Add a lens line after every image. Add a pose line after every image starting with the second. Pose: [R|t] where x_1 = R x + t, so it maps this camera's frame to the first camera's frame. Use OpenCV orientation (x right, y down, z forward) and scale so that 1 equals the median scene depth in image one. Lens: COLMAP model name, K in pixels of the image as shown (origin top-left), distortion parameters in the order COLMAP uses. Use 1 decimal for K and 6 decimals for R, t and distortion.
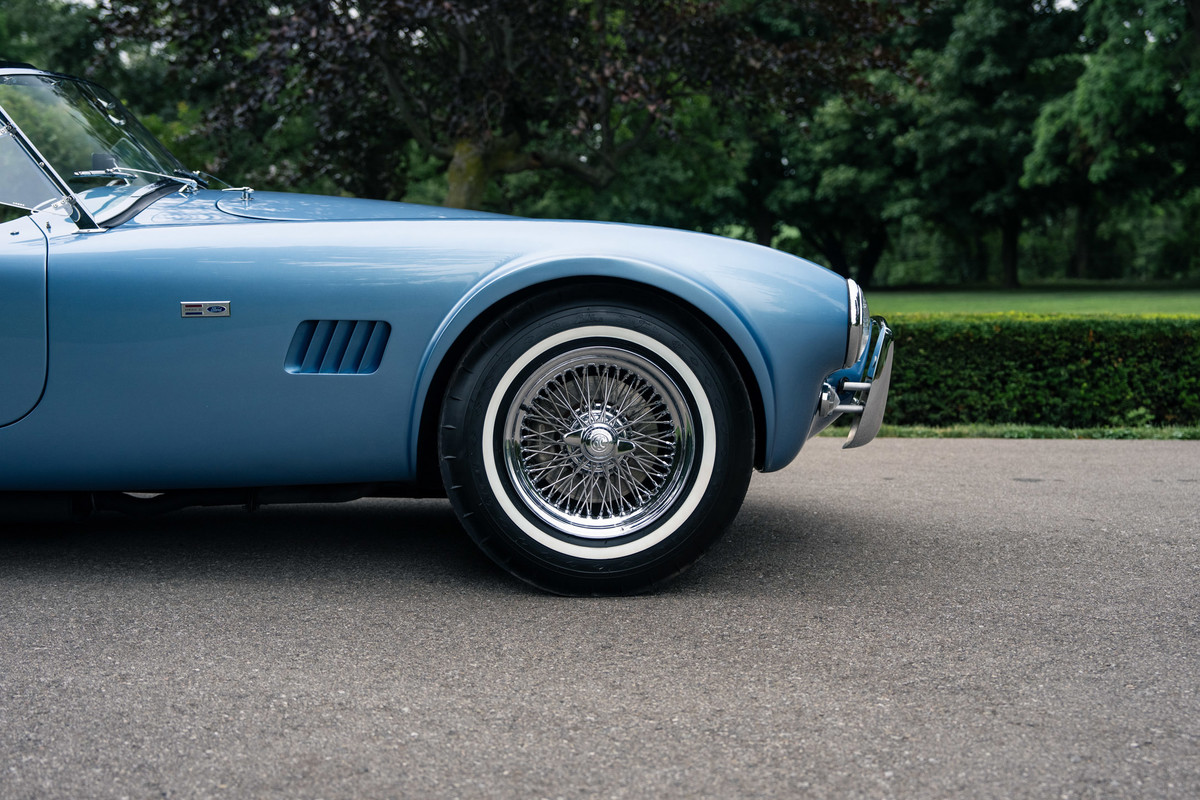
lens RADIAL K [[1522.4, 0, 603.5], [0, 1522.4, 403.6], [0, 0, 1]] dist [0.122787, 0.000000]
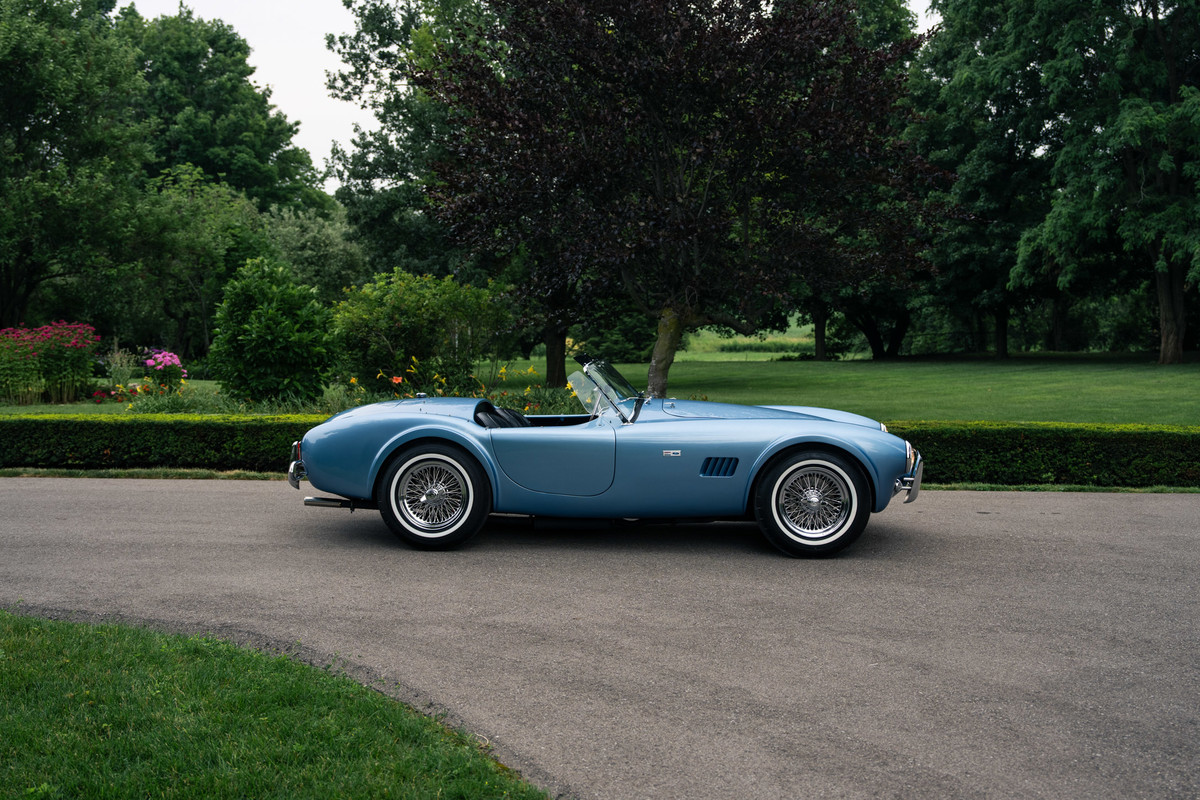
lens RADIAL K [[1200.1, 0, 589.7], [0, 1200.1, 404.2], [0, 0, 1]] dist [0.015461, 0.000000]
pose [[0.997056, -0.001121, -0.076674, -0.113815], [-0.000828, 0.999678, -0.025381, -0.045314], [0.076677, 0.025370, 0.996733, -0.561957]]
